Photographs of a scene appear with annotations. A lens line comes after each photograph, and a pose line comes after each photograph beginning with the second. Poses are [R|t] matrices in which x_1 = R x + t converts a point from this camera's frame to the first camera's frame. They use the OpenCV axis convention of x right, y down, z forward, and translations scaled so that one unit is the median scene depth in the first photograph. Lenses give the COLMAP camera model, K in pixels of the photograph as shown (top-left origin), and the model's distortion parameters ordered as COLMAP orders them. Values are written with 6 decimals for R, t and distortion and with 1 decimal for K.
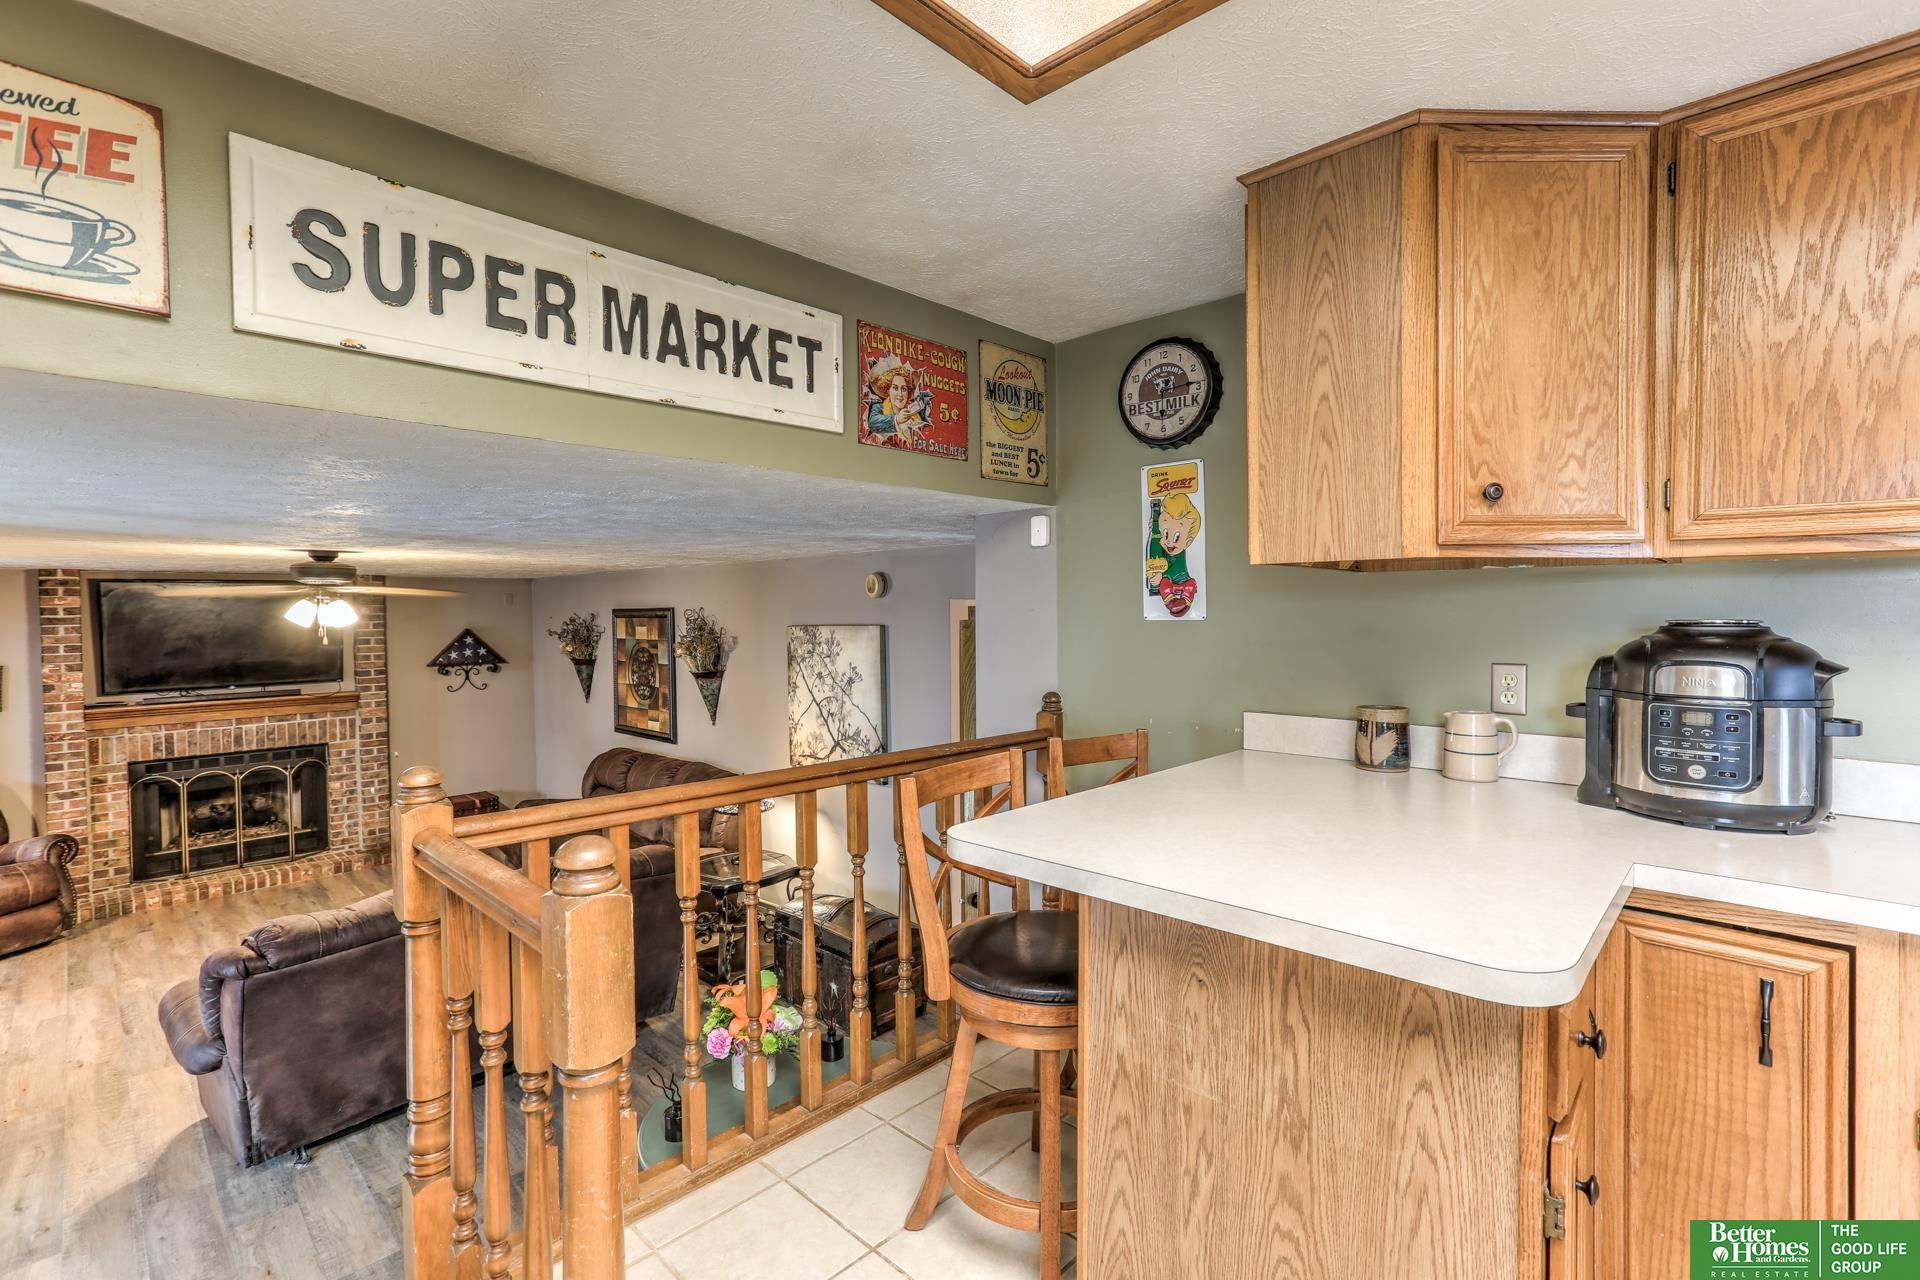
lens RADIAL K [[859.8, 0, 974.8], [0, 859.8, 627.8], [0, 0, 1]] dist [-0.028166, 0.013959]
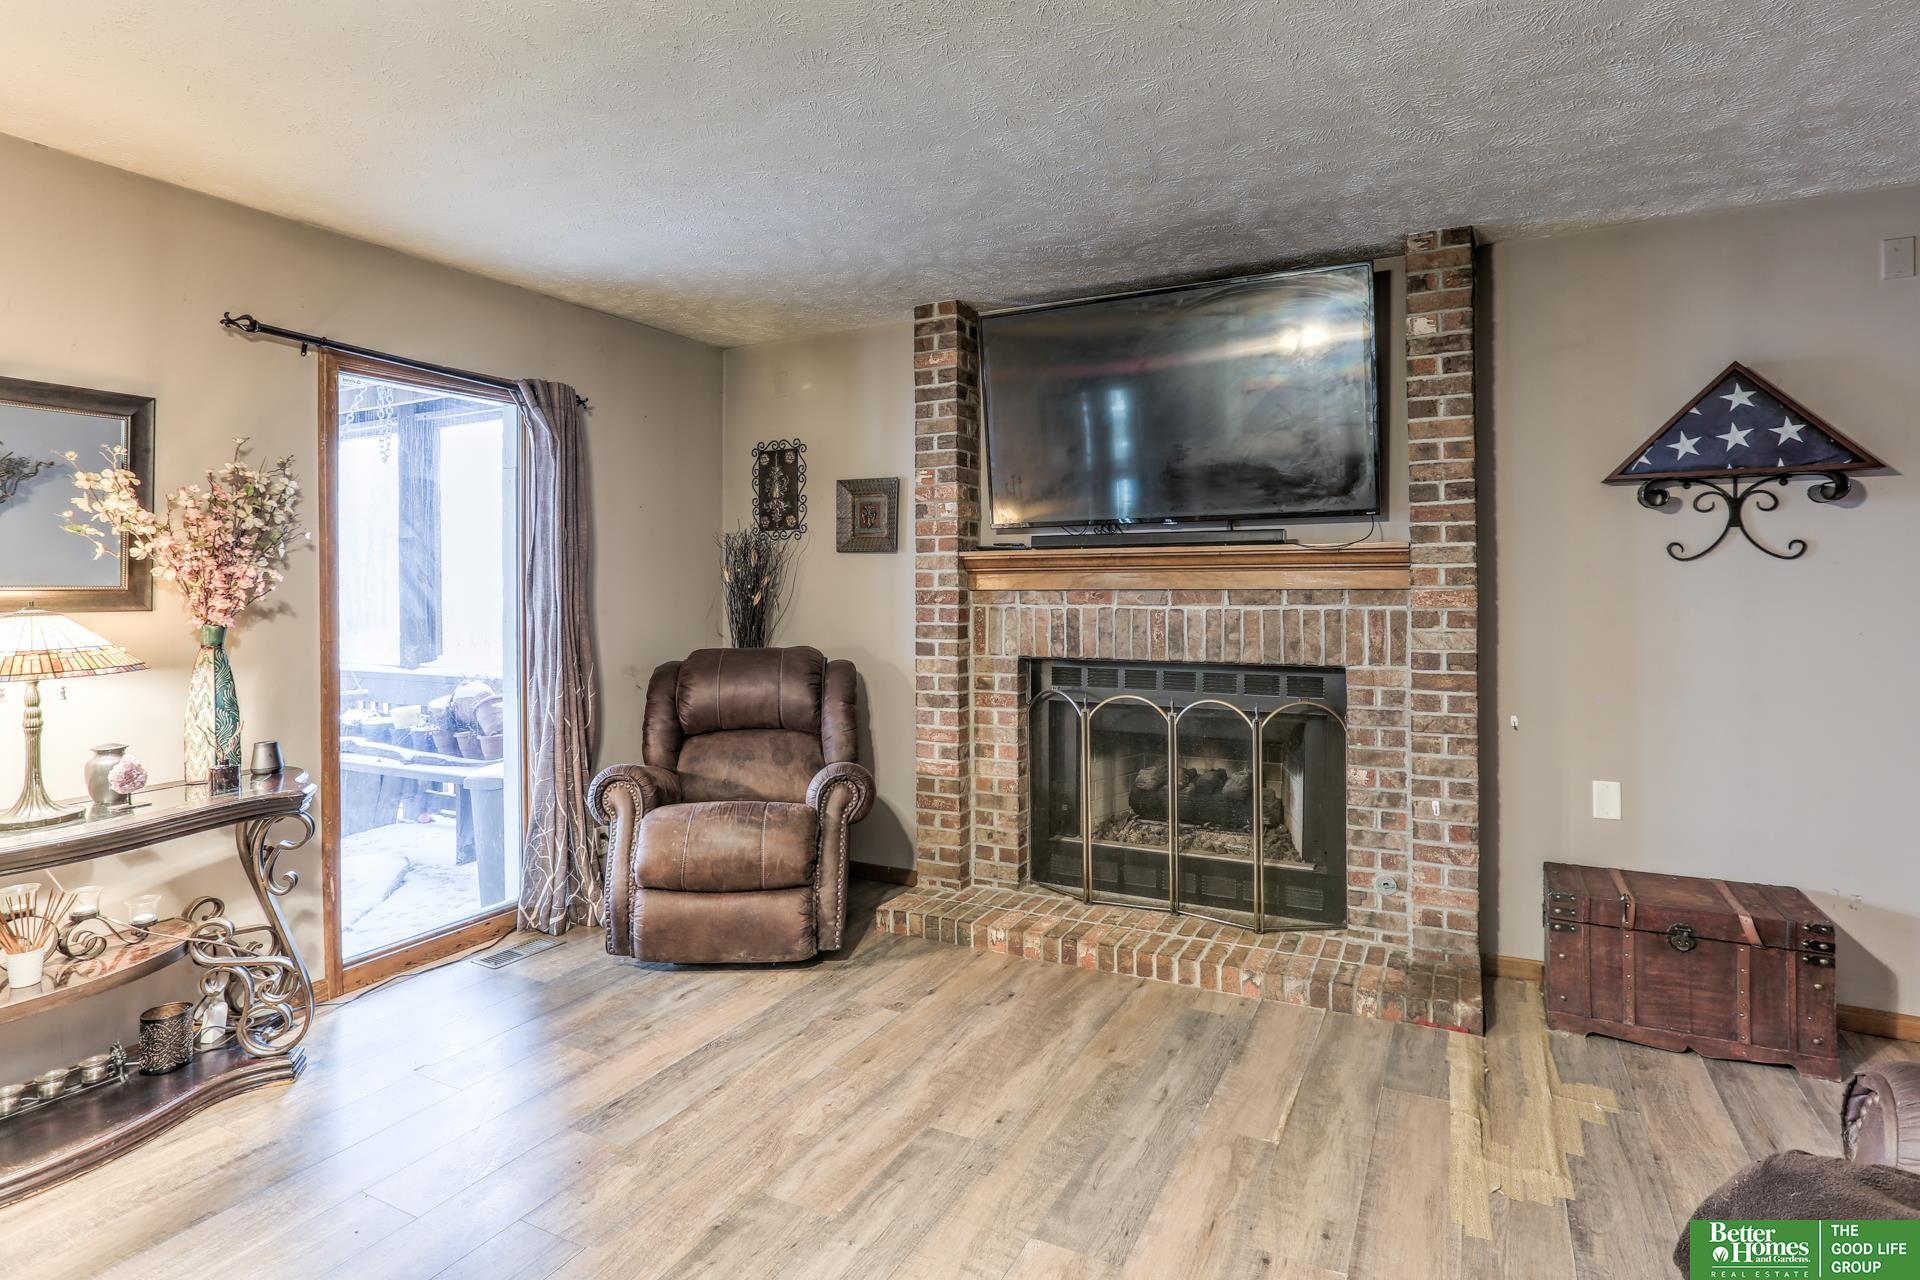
lens RADIAL K [[1005.5, 0, 954.1], [0, 1005.5, 582.6], [0, 0, 1]] dist [-0.027748, 0.011689]
pose [[0.269052, 0.008737, -0.963086, -1.297543], [-0.017990, 0.999830, 0.004045, 0.357701], [0.962958, 0.016238, 0.269163, 2.556057]]
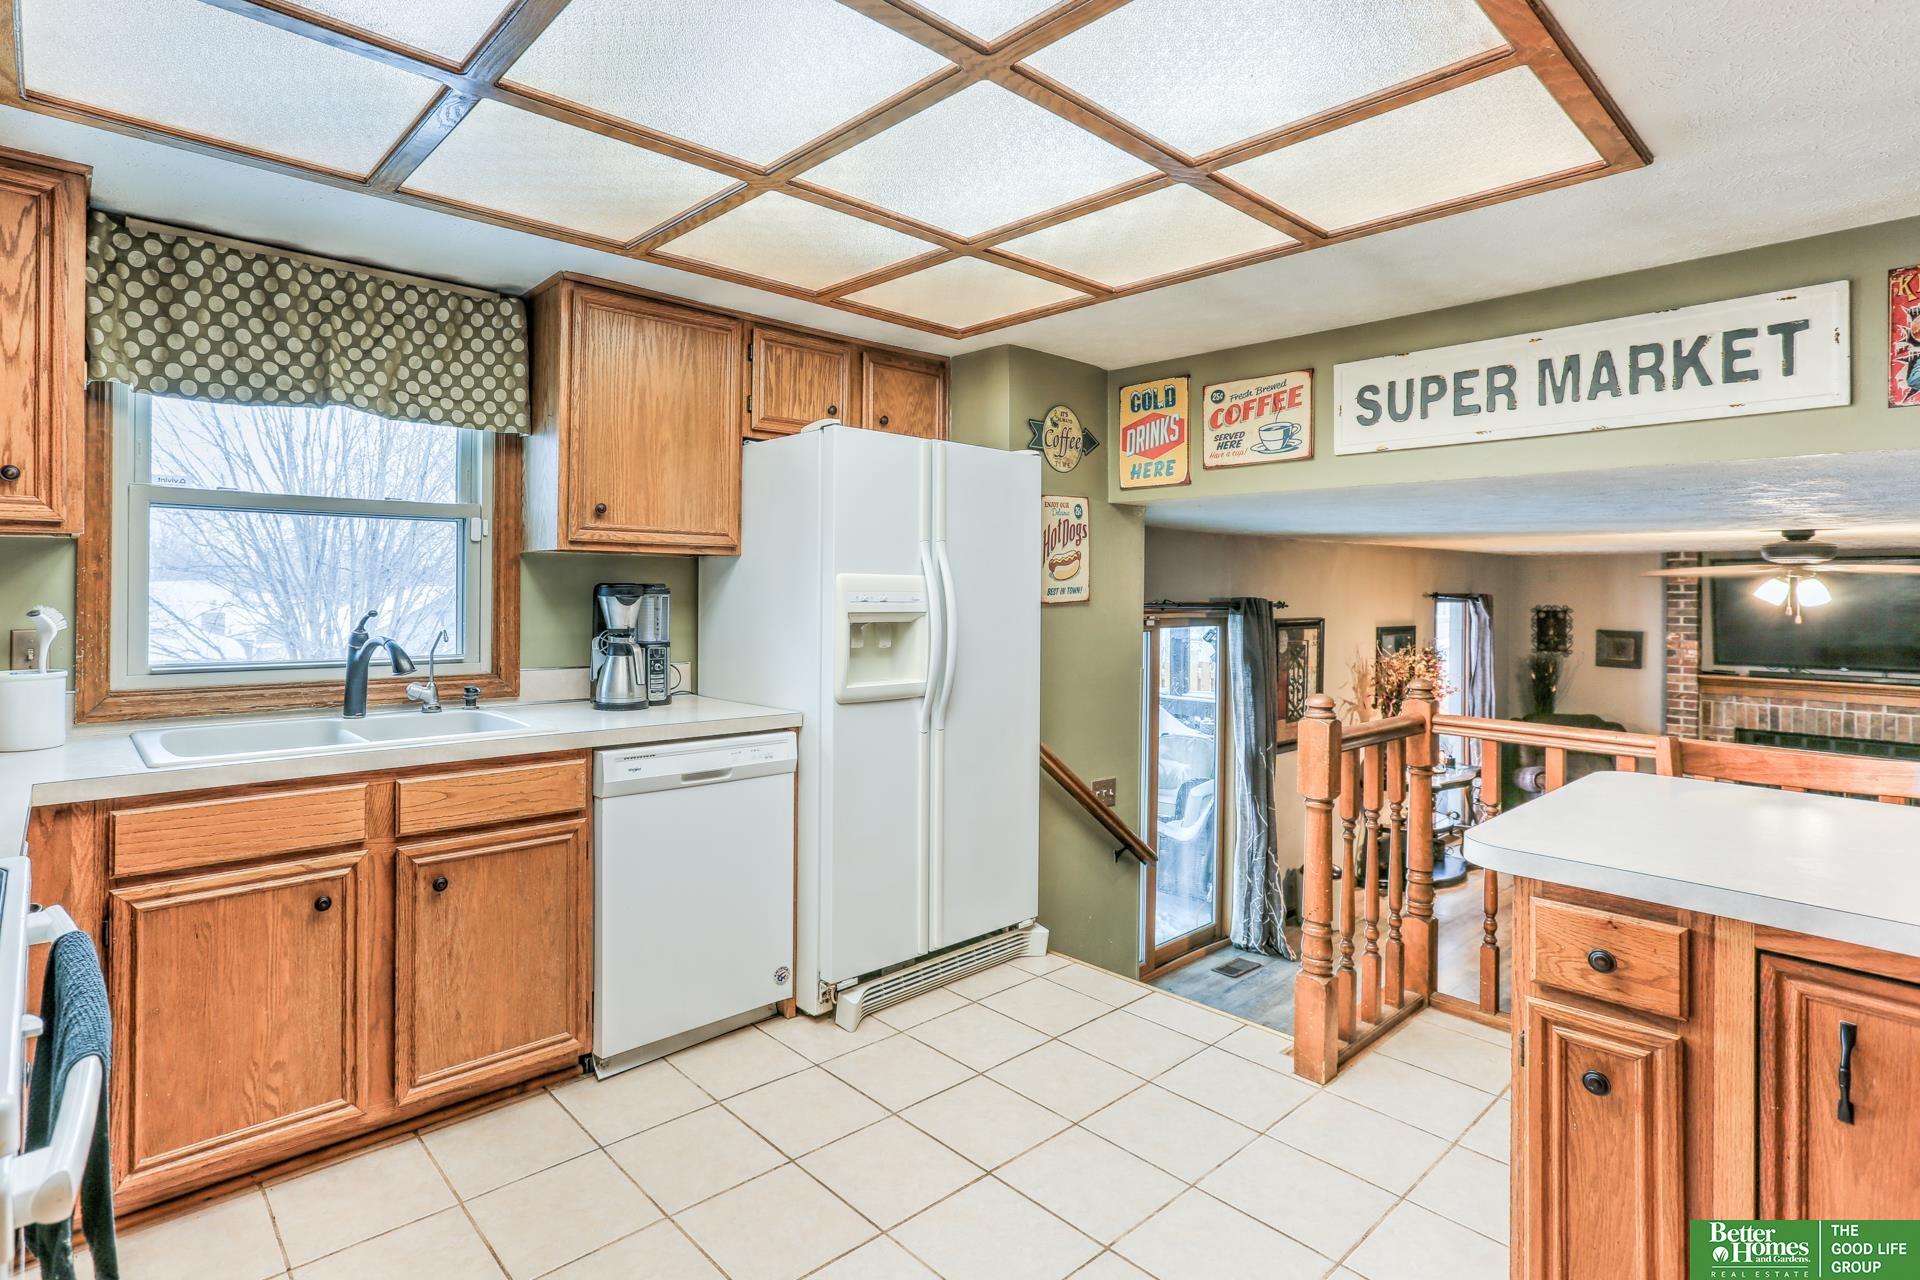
lens RADIAL K [[953.6, 0, 910.0], [0, 953.6, 580.3], [0, 0, 1]] dist [0.021951, 0.004807]
pose [[-0.061144, 0.002015, -0.998127, 0.987538], [-0.029876, 0.999546, 0.003848, -0.010251], [0.997682, 0.030055, -0.061056, 0.056363]]
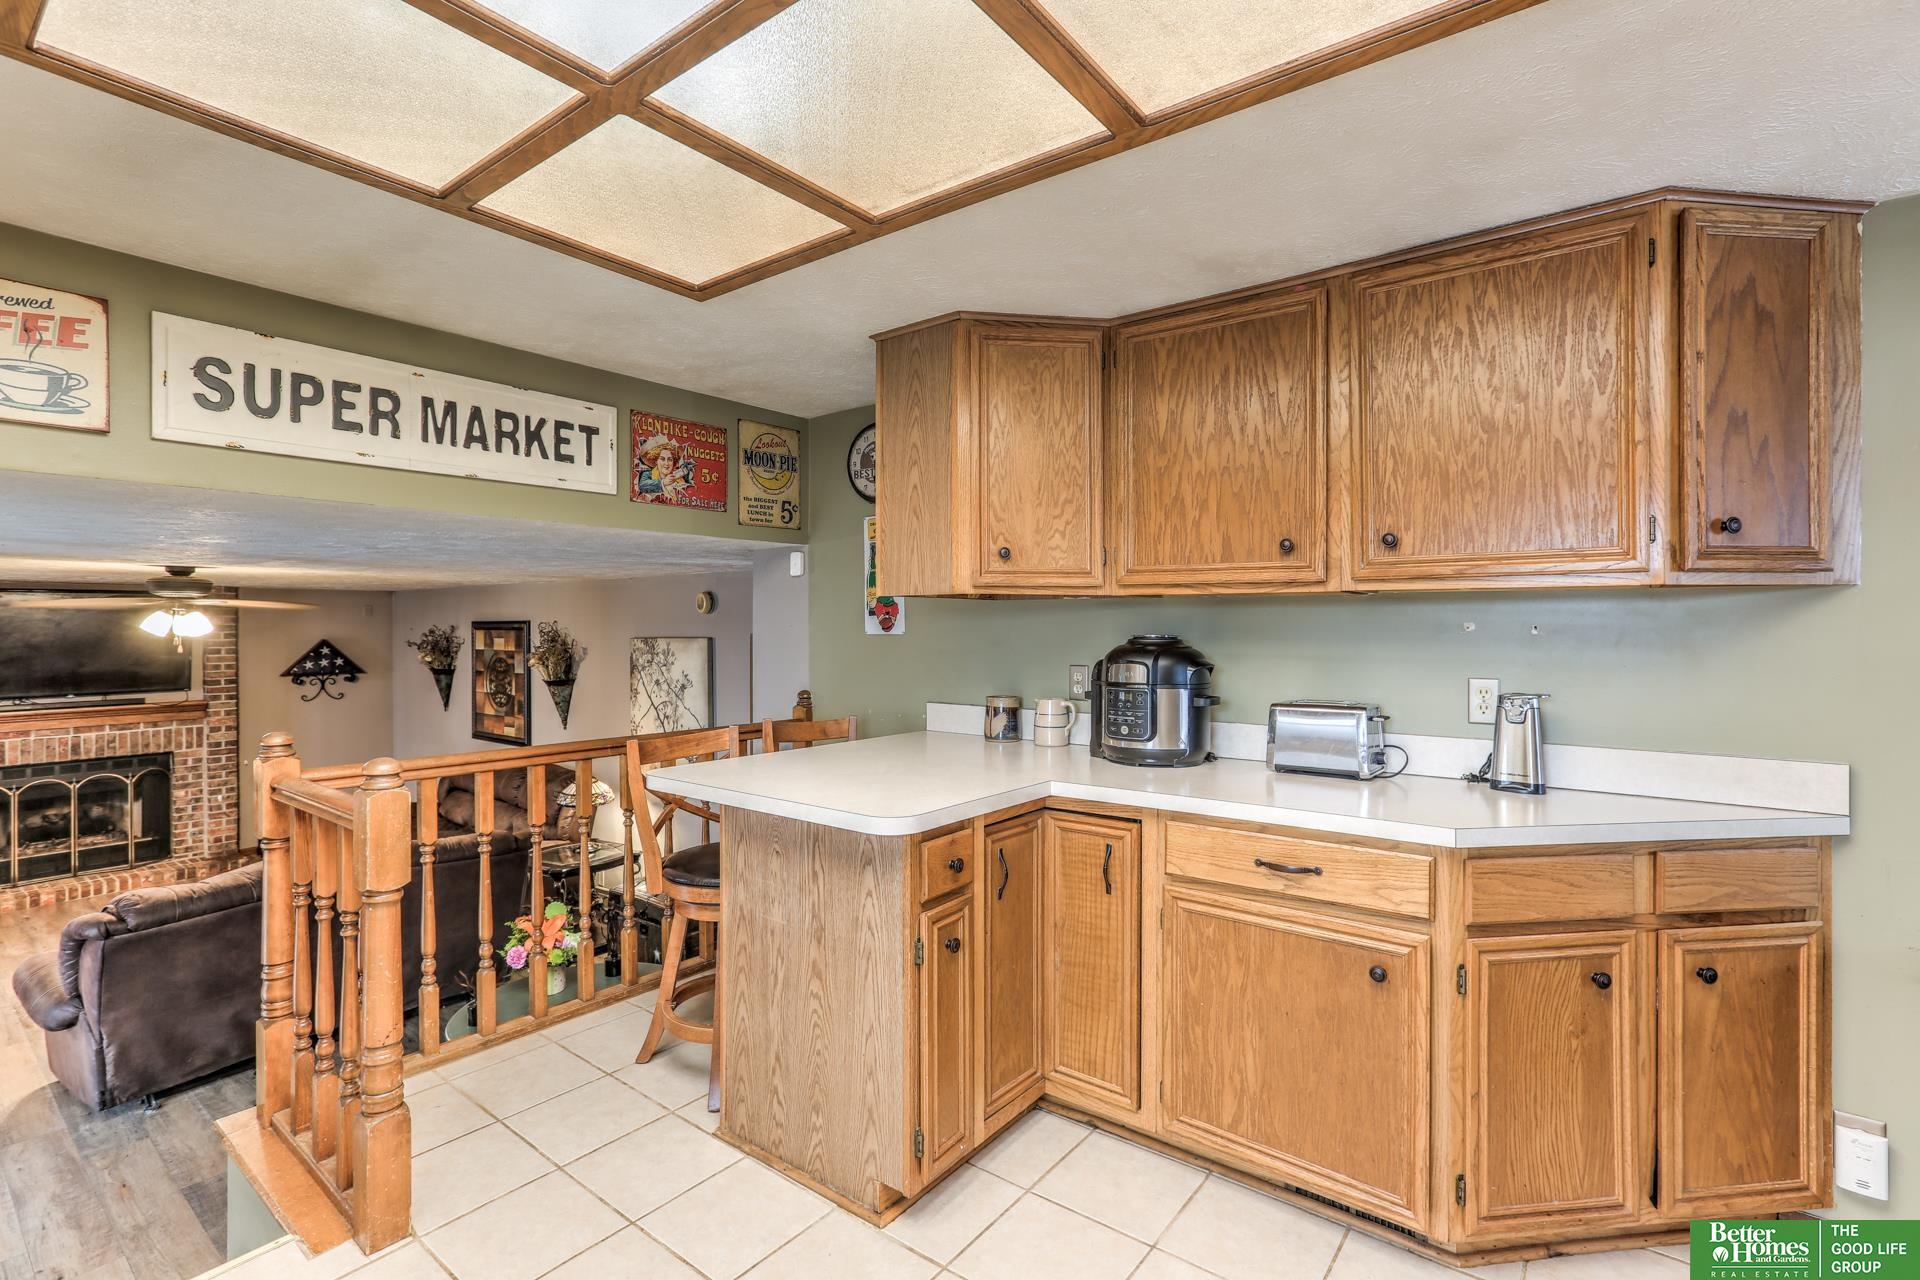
lens RADIAL K [[859.8, 0, 957.6], [0, 859.8, 620.6], [0, 0, 1]] dist [-0.028166, 0.013959]
pose [[0.994791, 0.005683, 0.101781, 0.249857], [-0.003237, 0.999702, -0.024183, 0.002594], [-0.101888, 0.023728, 0.994513, -0.396786]]
